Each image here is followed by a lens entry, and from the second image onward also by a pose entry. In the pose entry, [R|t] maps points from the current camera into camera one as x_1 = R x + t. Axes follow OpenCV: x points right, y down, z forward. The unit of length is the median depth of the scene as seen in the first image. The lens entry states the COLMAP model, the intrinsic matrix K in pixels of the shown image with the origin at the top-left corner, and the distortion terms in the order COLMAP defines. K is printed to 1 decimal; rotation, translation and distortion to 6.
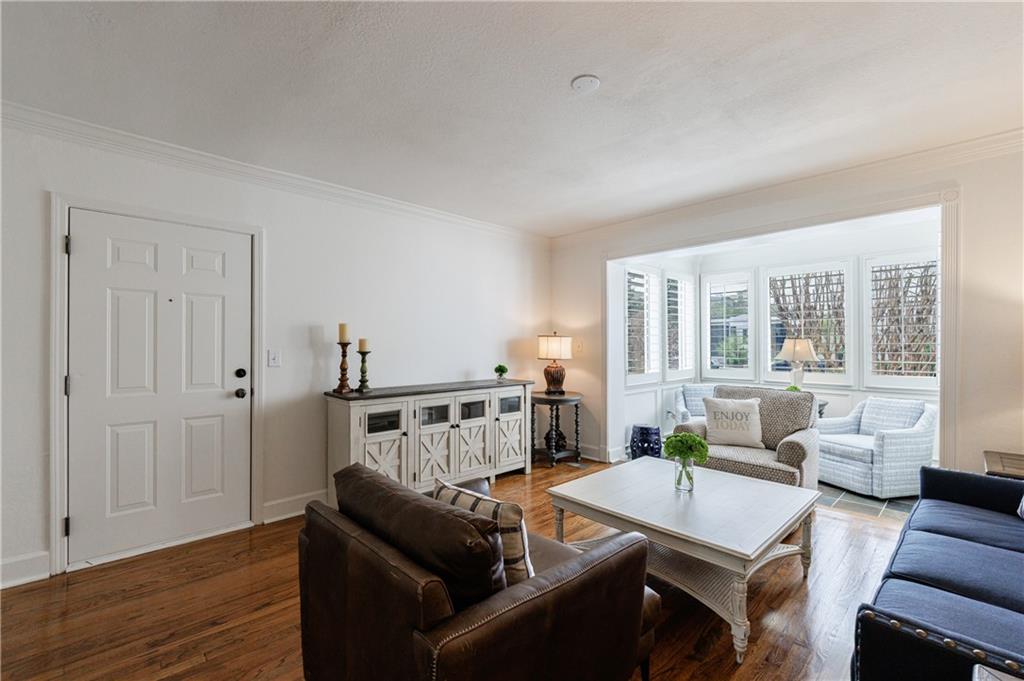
lens RADIAL K [[437.4, 0, 492.3], [0, 437.4, 346.3], [0, 0, 1]] dist [-0.002959, -0.000461]
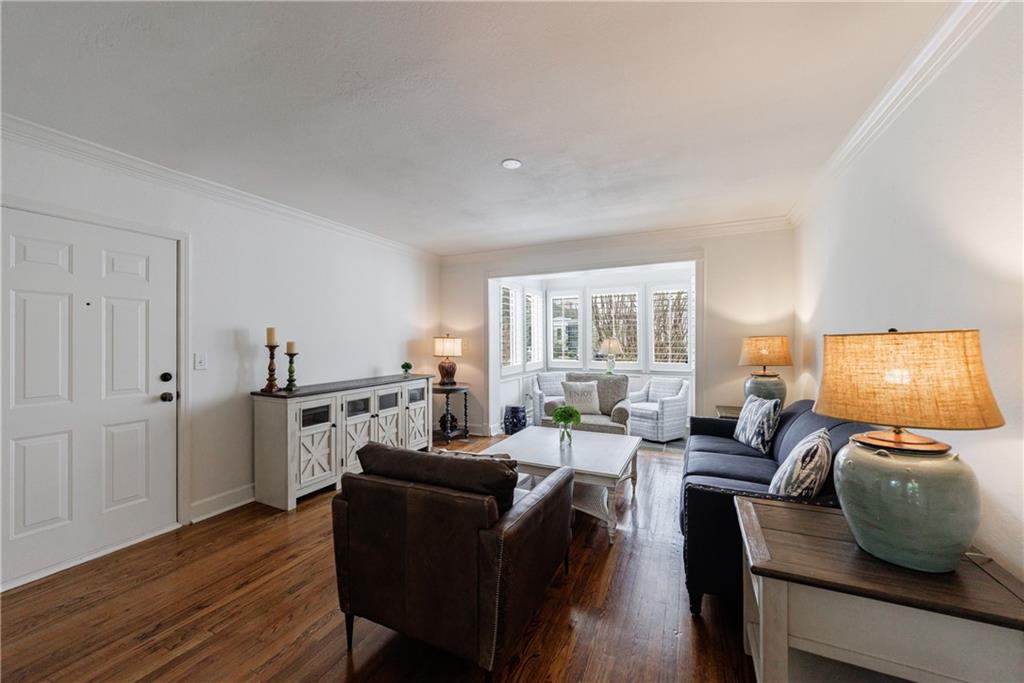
lens RADIAL K [[396.6, 0, 489.9], [0, 396.6, 341.1], [0, 0, 1]] dist [0.000418, -0.001264]
pose [[0.935856, -0.006337, 0.352327, -0.204589], [0.007283, 0.999973, -0.001358, -0.015126], [-0.352308, 0.003837, 0.935876, -0.121800]]
